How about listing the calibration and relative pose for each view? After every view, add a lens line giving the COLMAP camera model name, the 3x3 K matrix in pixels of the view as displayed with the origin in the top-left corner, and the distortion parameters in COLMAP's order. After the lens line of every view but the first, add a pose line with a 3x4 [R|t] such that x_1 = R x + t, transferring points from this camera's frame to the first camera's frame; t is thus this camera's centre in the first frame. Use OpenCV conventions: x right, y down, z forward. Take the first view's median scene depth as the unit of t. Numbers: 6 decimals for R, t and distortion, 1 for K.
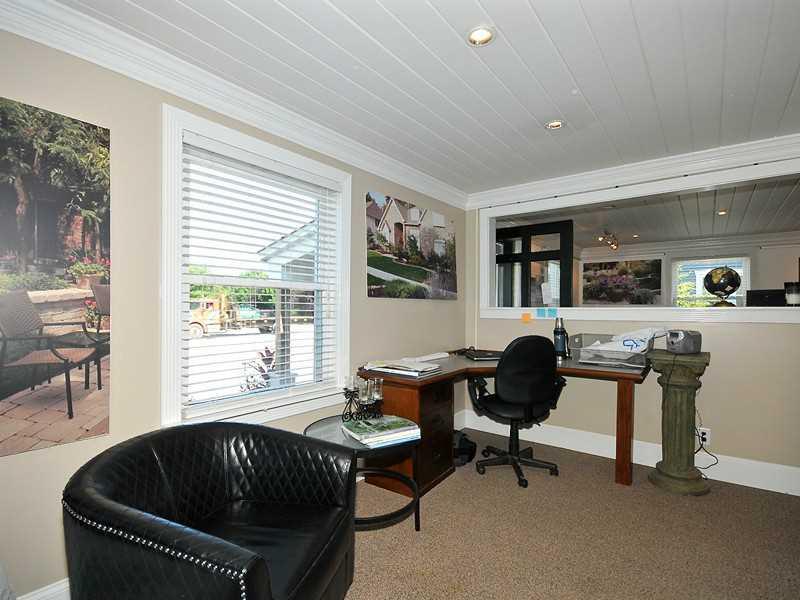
lens RADIAL K [[395.5, 0, 402.6], [0, 395.5, 307.4], [0, 0, 1]] dist [0.000122, -0.000215]
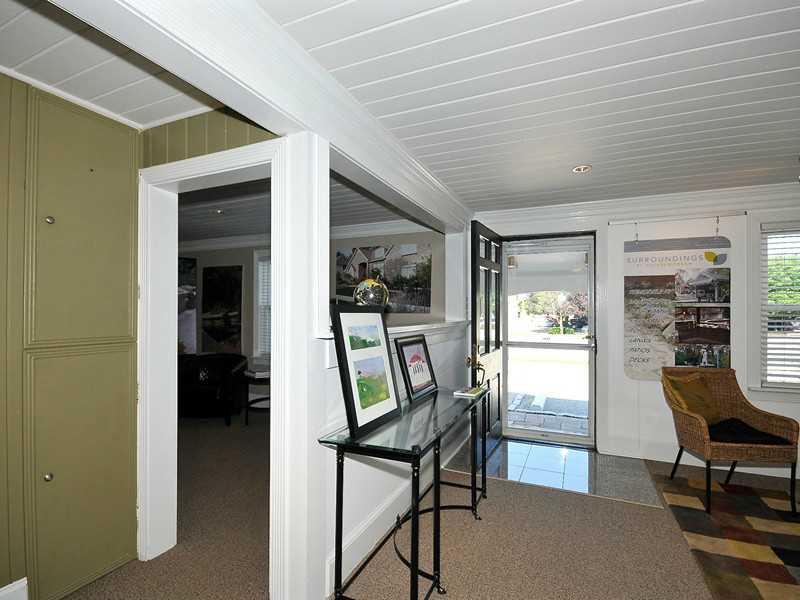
lens RADIAL K [[395.5, 0, 402.6], [0, 395.5, 307.4], [0, 0, 1]] dist [0.000122, -0.000215]
pose [[0.240184, -0.004801, -0.970715, 1.307979], [-0.000849, 0.999986, -0.005156, -0.031602], [0.970727, 0.002062, 0.240177, 0.689736]]
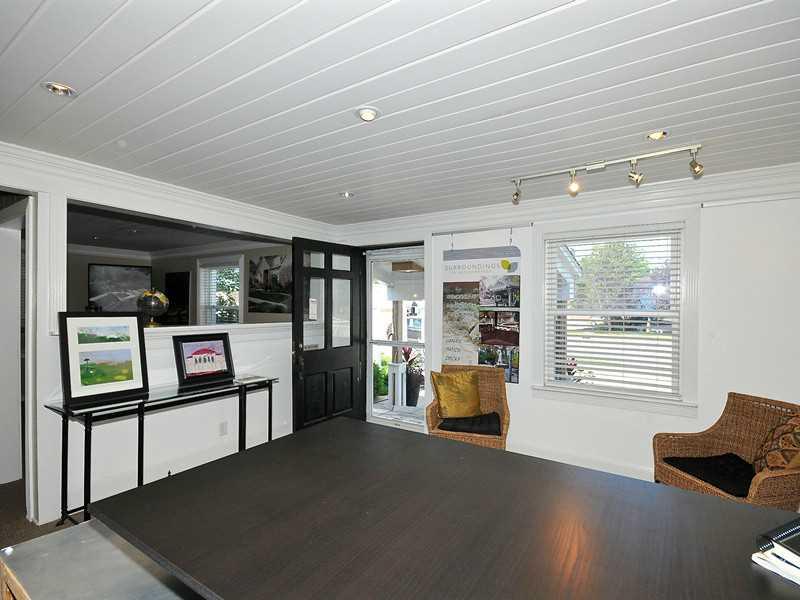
lens RADIAL K [[395.5, 0, 402.6], [0, 395.5, 307.4], [0, 0, 1]] dist [0.000122, -0.000215]
pose [[0.085059, 0.005852, -0.996359, 1.565858], [-0.004768, 0.999974, 0.005466, -0.052176], [0.996364, 0.004286, 0.085085, 1.275669]]
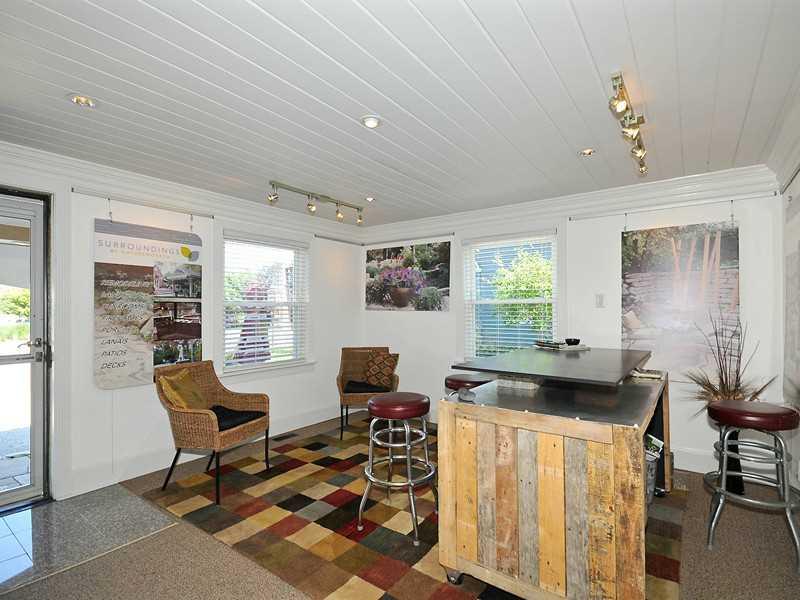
lens RADIAL K [[395.5, 0, 402.6], [0, 395.5, 307.4], [0, 0, 1]] dist [0.000122, -0.000215]
pose [[0.999568, -0.004082, 0.029121, 1.062422], [0.004222, 0.999980, -0.004749, -0.018930], [-0.029101, 0.004870, 0.999565, 0.664111]]
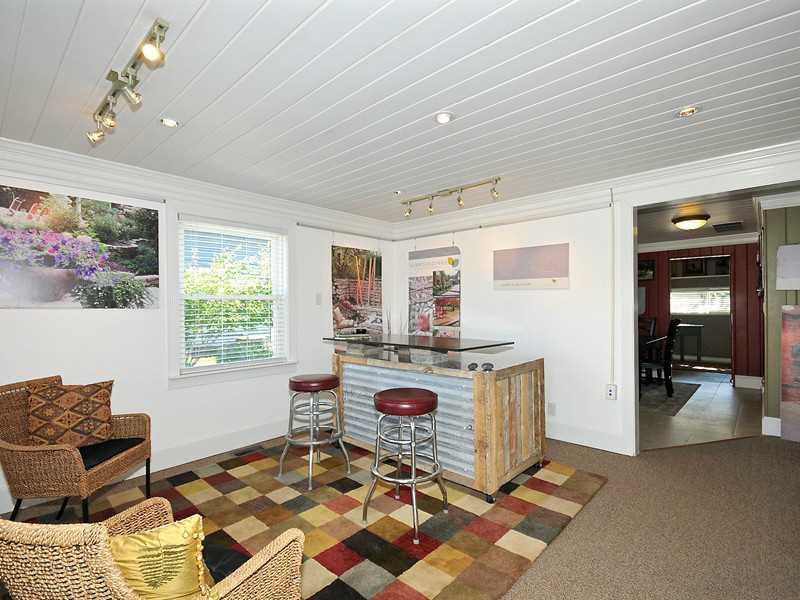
lens RADIAL K [[395.5, 0, 402.6], [0, 395.5, 307.4], [0, 0, 1]] dist [0.000122, -0.000215]
pose [[0.094796, -0.004691, 0.995486, 0.414147], [0.006005, 0.999973, 0.004140, -0.015475], [-0.995479, 0.005585, 0.094821, 1.280455]]
